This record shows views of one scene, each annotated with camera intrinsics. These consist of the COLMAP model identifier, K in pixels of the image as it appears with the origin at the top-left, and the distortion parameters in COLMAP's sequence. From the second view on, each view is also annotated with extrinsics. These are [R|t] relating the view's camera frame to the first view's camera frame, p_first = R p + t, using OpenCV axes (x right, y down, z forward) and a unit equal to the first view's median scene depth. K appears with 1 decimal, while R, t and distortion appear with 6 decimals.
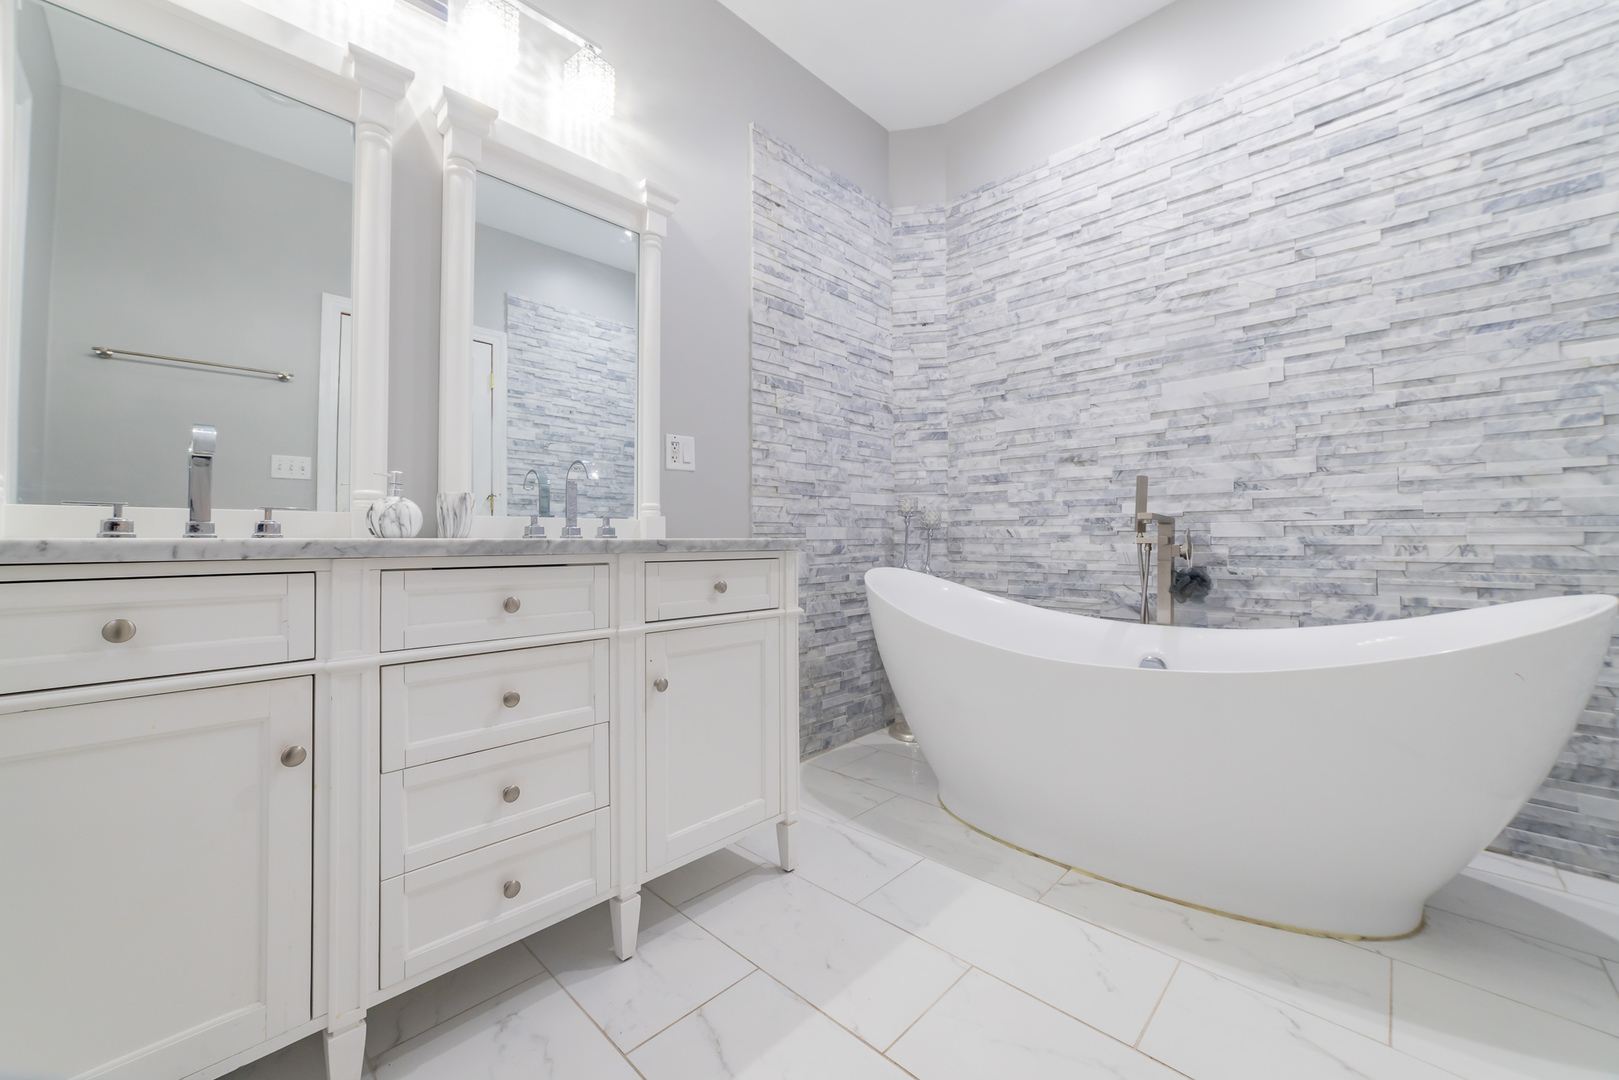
lens RADIAL K [[625.9, 0, 816.7], [0, 625.9, 522.9], [0, 0, 1]] dist [-0.013827, 0.003298]
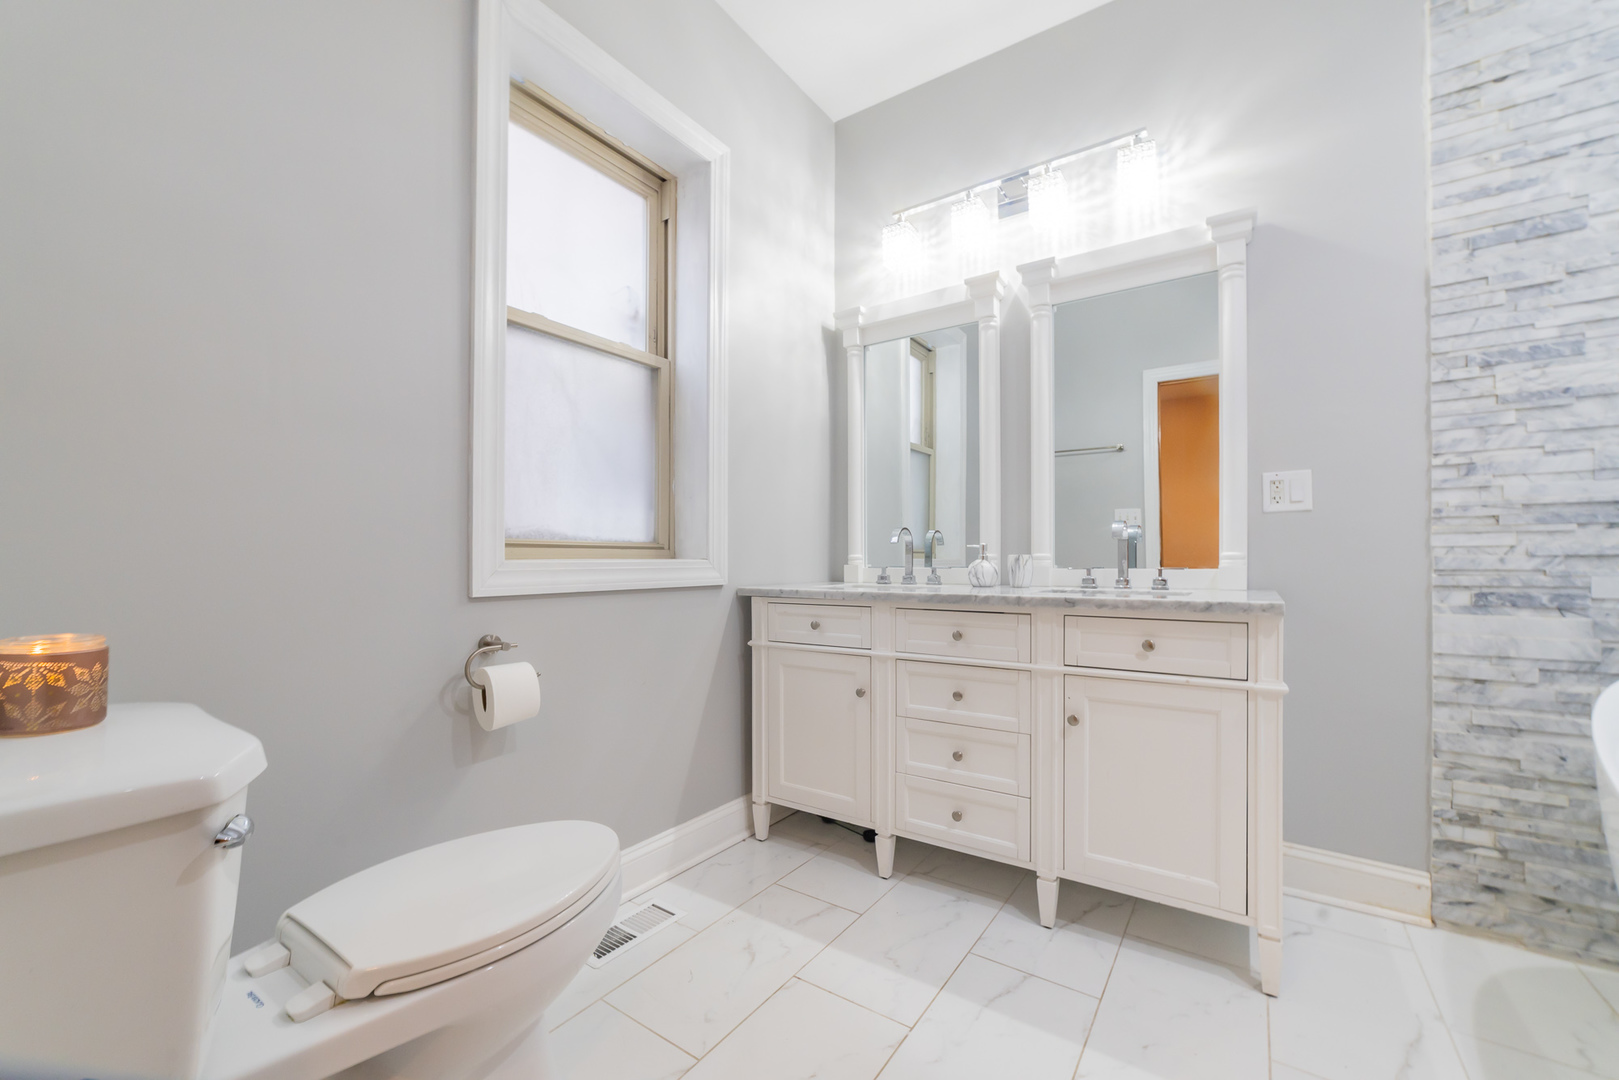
lens RADIAL K [[669.3, 0, 816.6], [0, 669.3, 553.2], [0, 0, 1]] dist [-0.008057, 0.000488]
pose [[0.161316, -0.007261, -0.986876, 0.529418], [0.028280, 0.999596, -0.002732, -0.038457], [0.986498, -0.027469, 0.161456, 0.184850]]
